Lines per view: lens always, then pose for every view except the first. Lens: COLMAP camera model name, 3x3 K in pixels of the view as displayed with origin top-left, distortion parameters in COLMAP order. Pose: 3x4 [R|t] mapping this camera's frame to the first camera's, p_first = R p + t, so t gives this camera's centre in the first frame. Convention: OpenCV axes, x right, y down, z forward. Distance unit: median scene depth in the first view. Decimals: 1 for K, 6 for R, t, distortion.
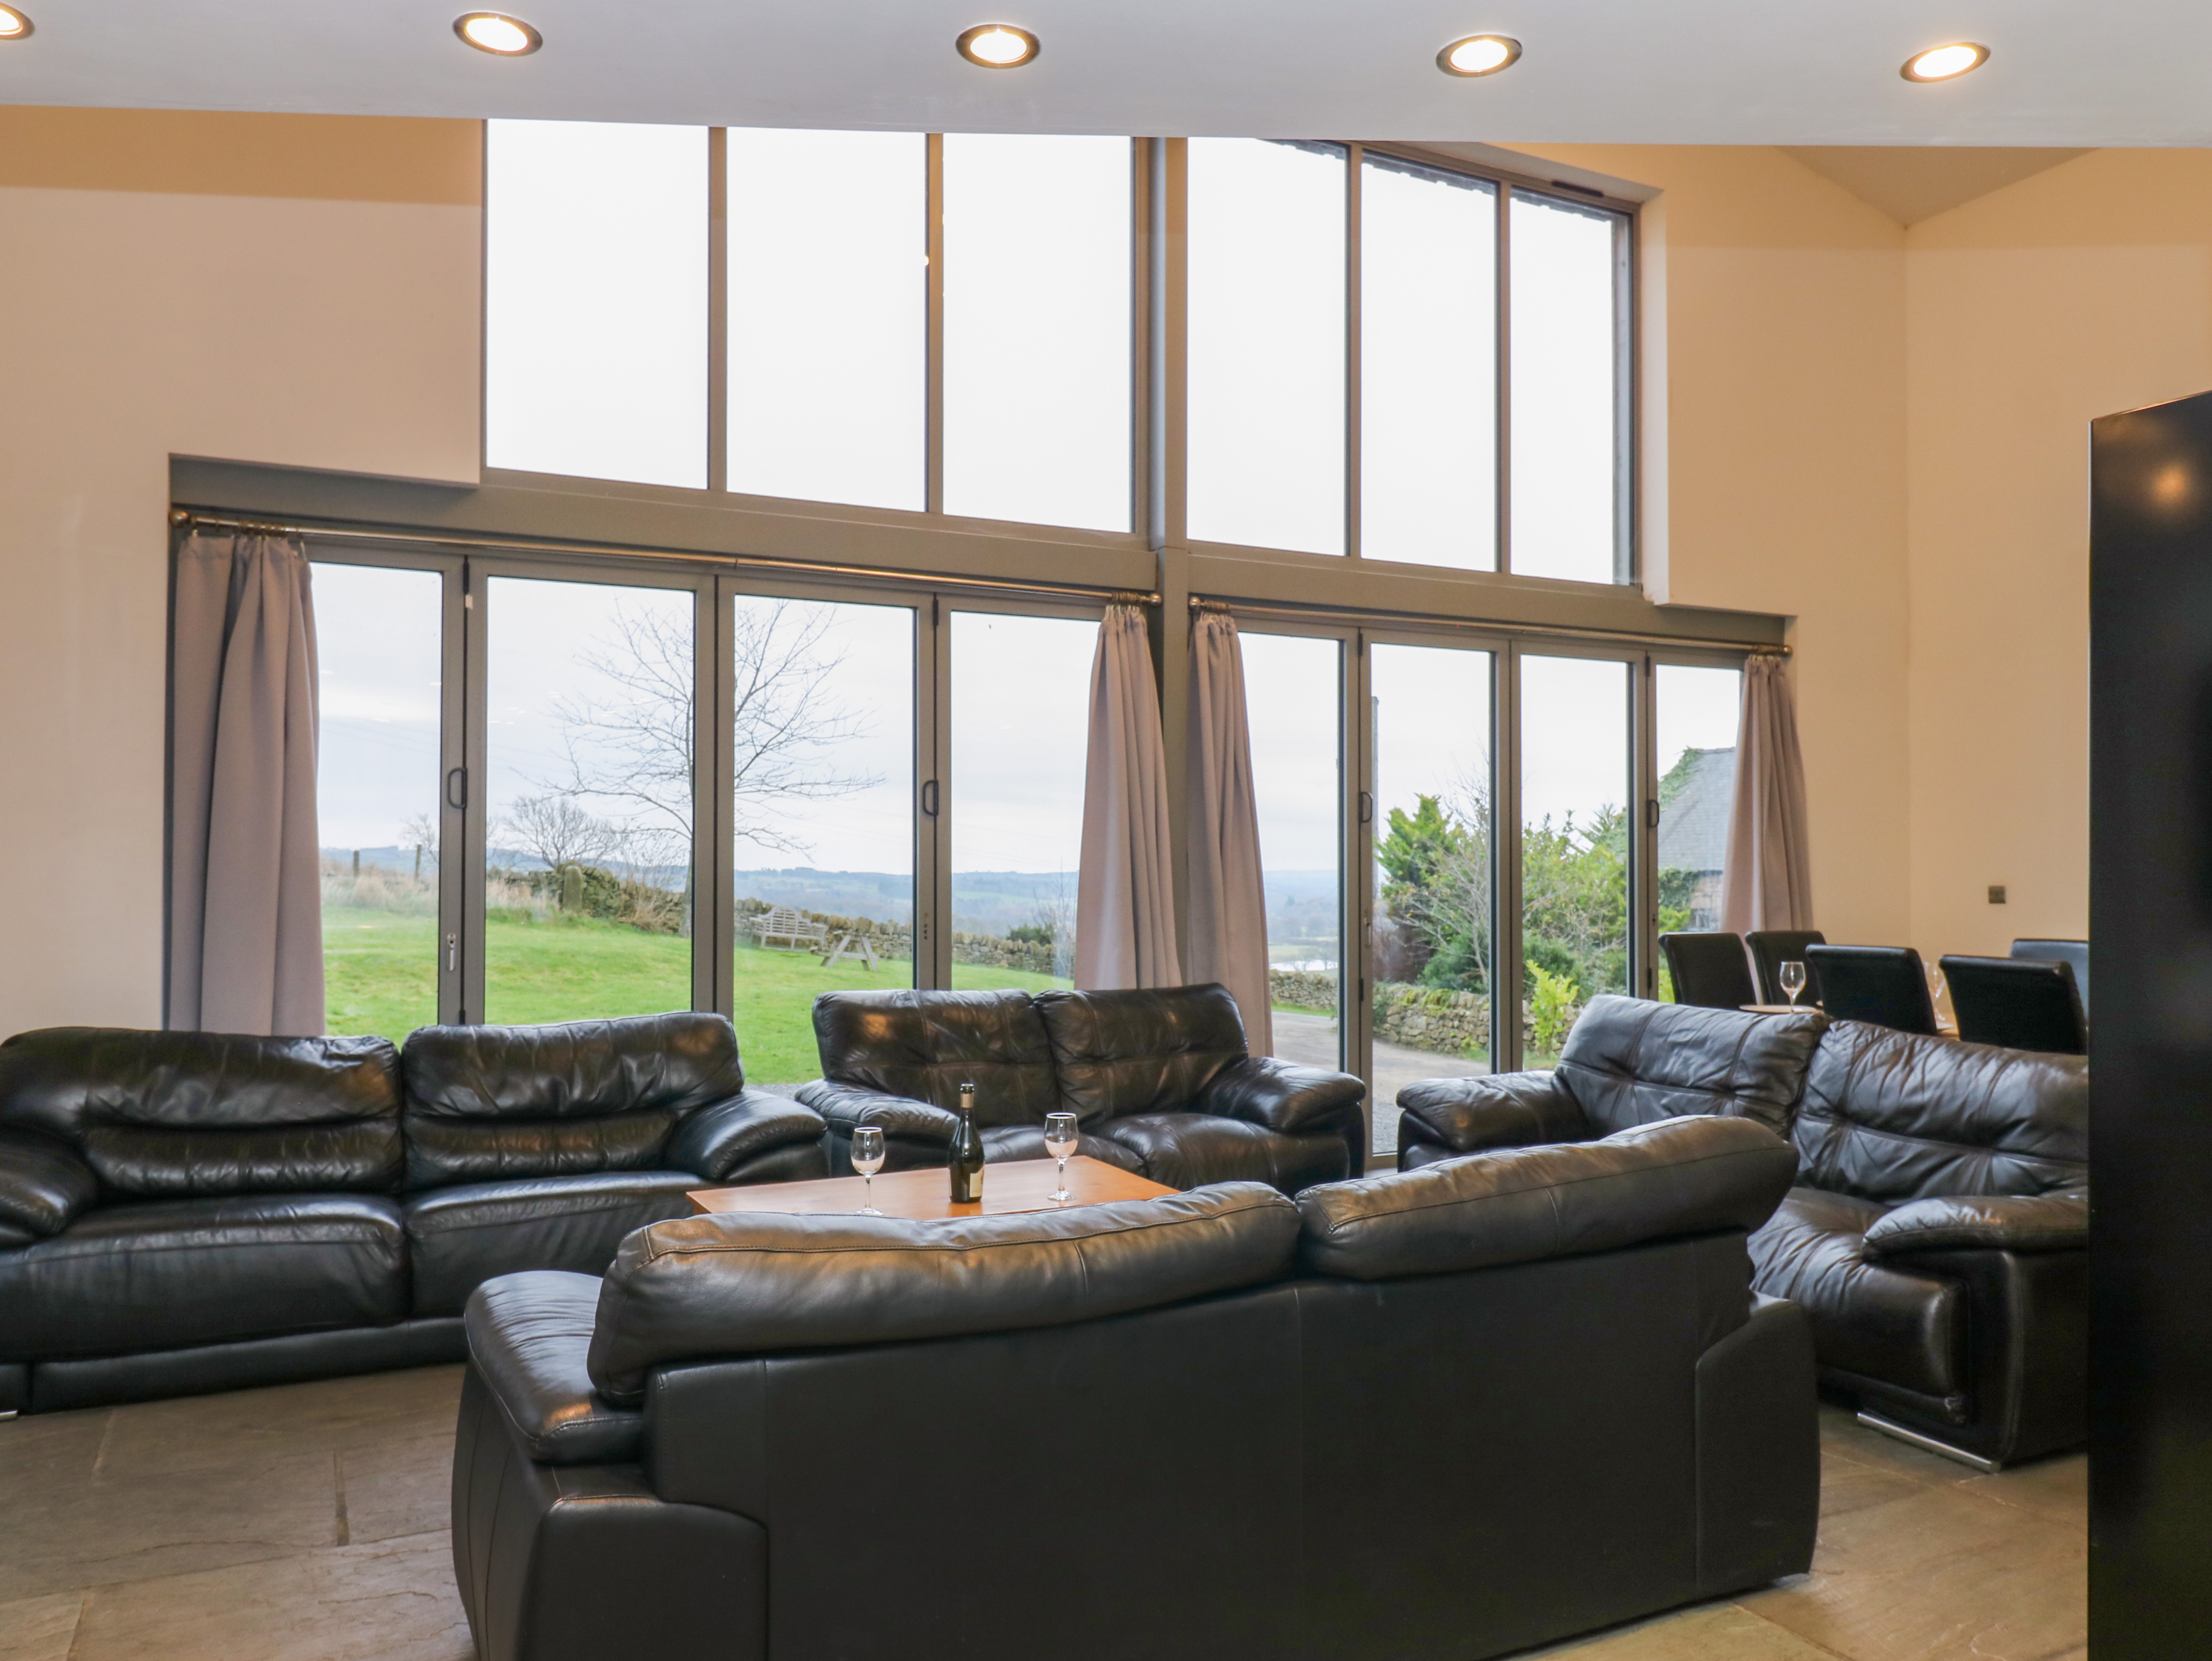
lens RADIAL K [[1641.3, 0, 1106.6], [0, 1641.3, 833.1], [0, 0, 1]] dist [-0.037162, 0.002298]
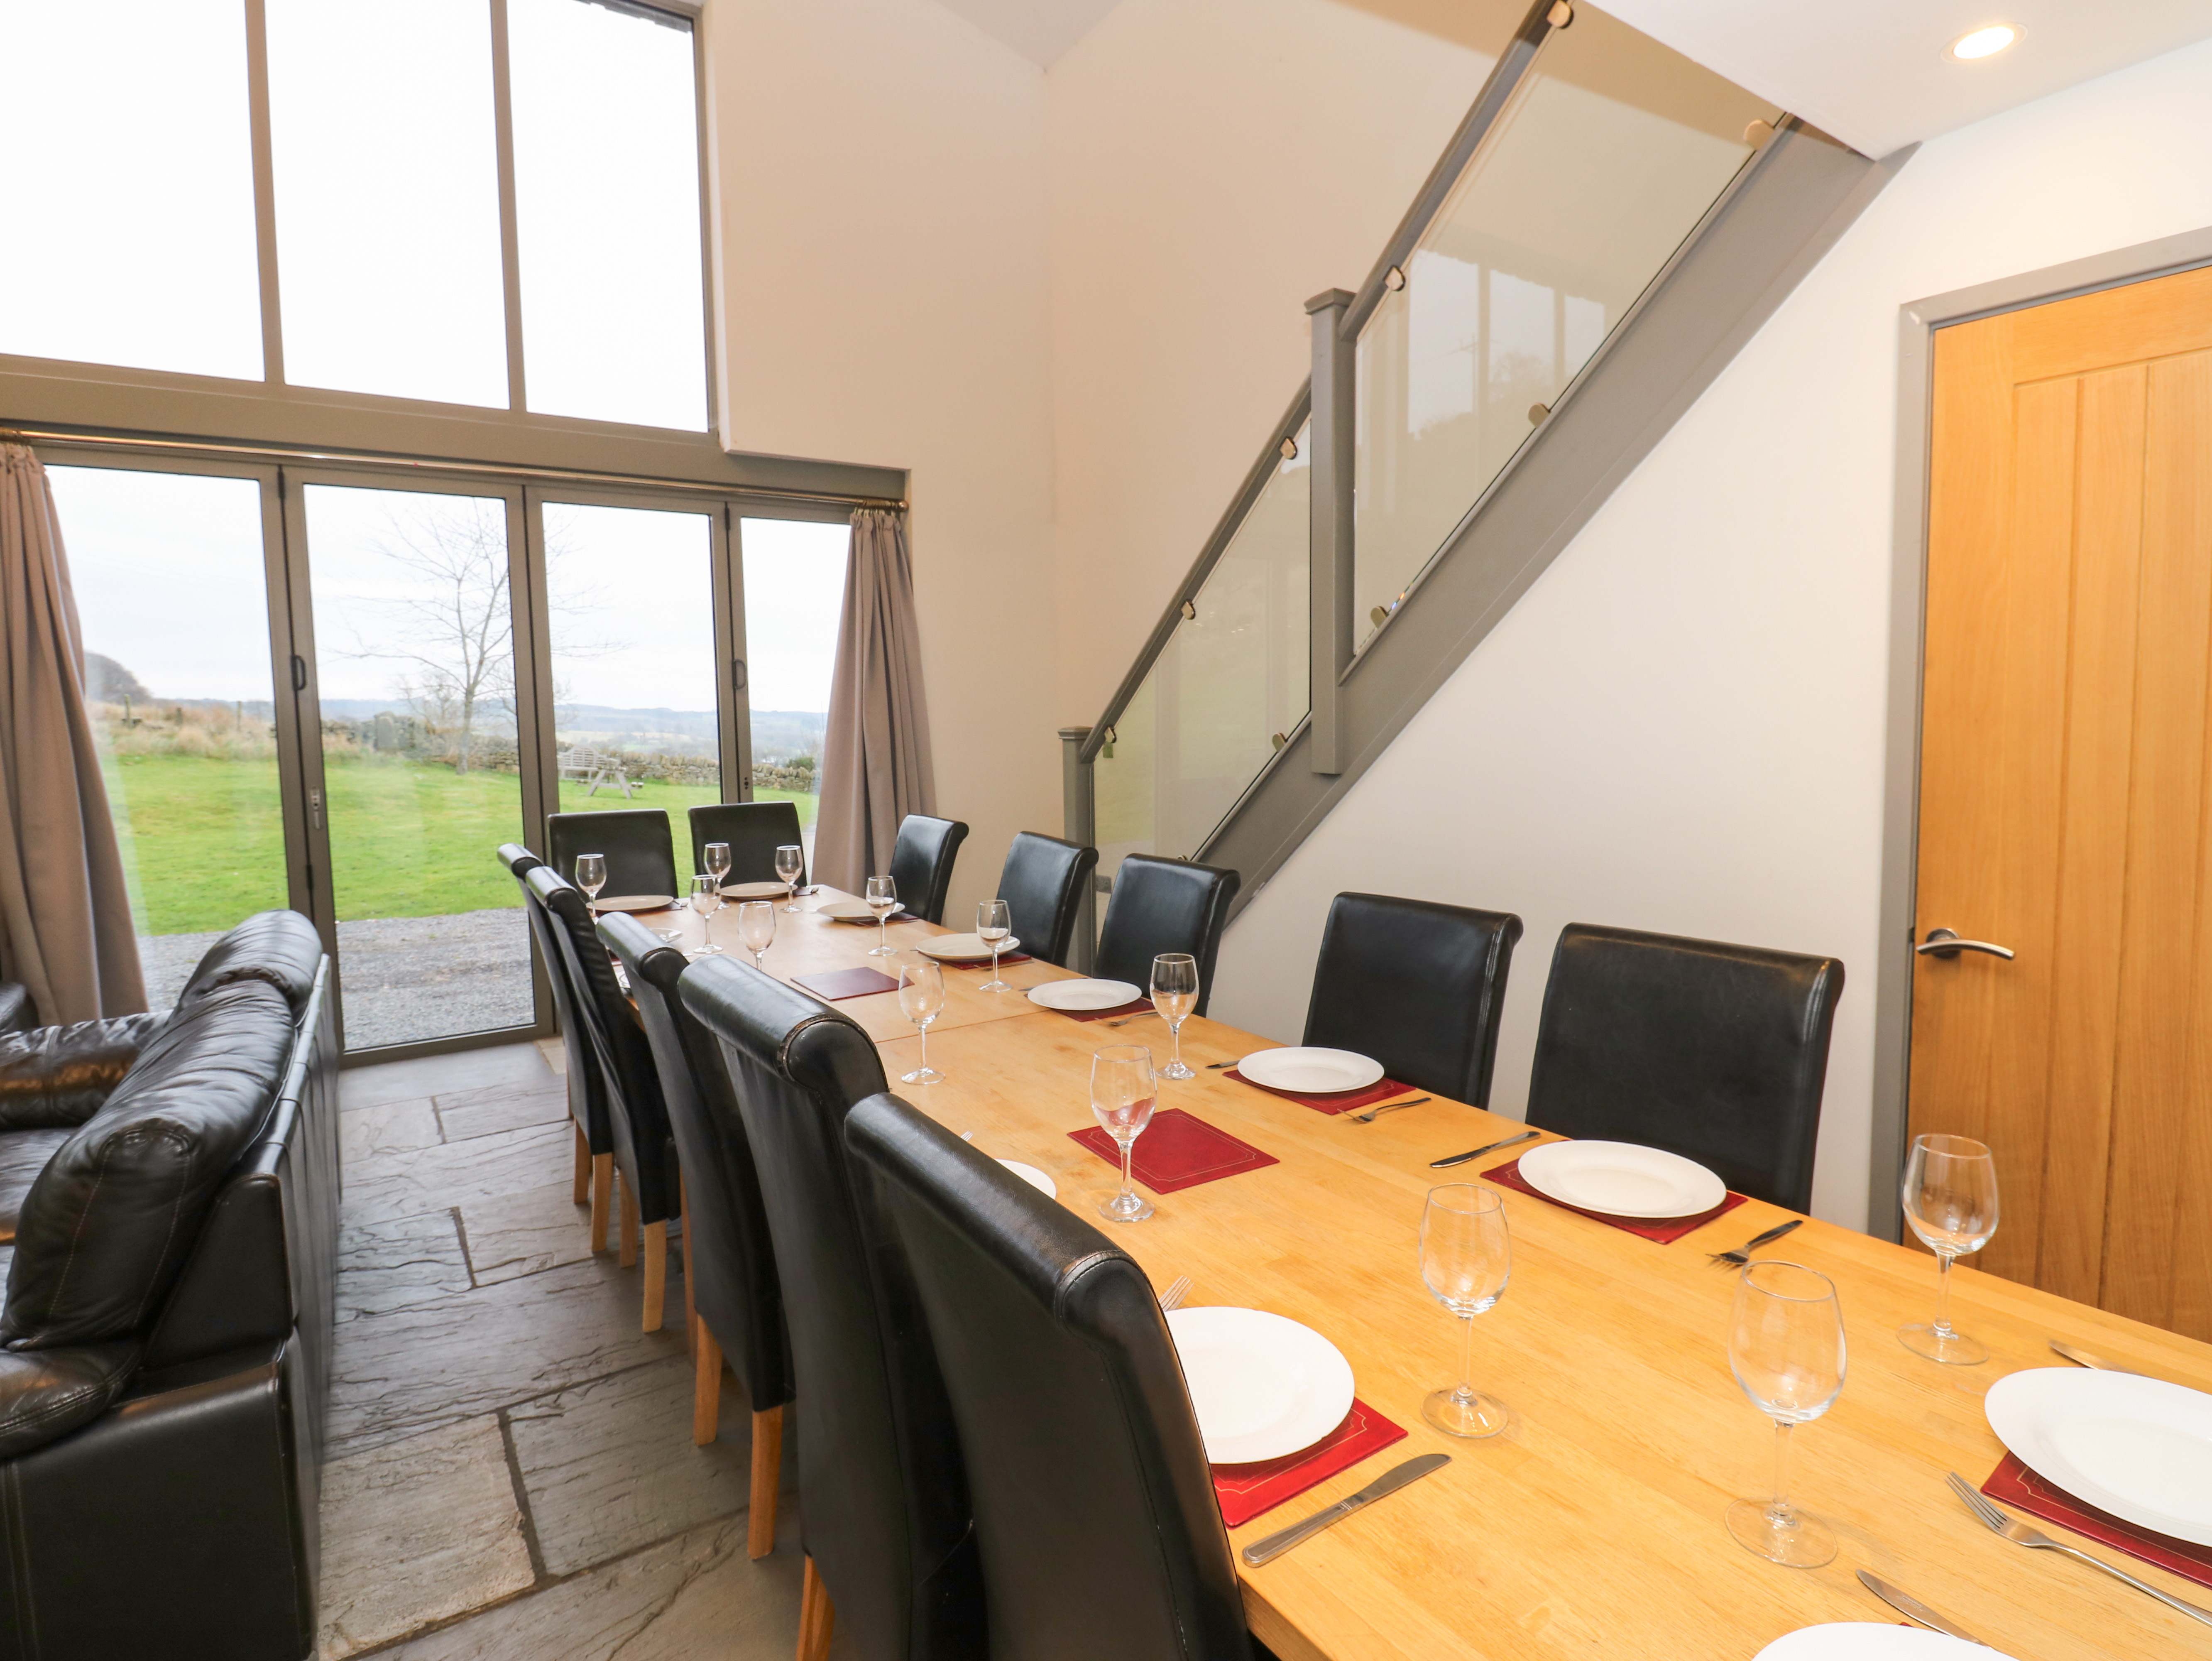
lens RADIAL K [[1147.2, 0, 1104.2], [0, 1147.2, 823.8], [0, 0, 1]] dist [-0.012761, -0.004688]
pose [[0.992301, -0.024506, 0.121399, 0.161053], [0.009411, 0.992314, 0.123388, -0.002178], [-0.123490, -0.121296, 0.984905, 0.102187]]
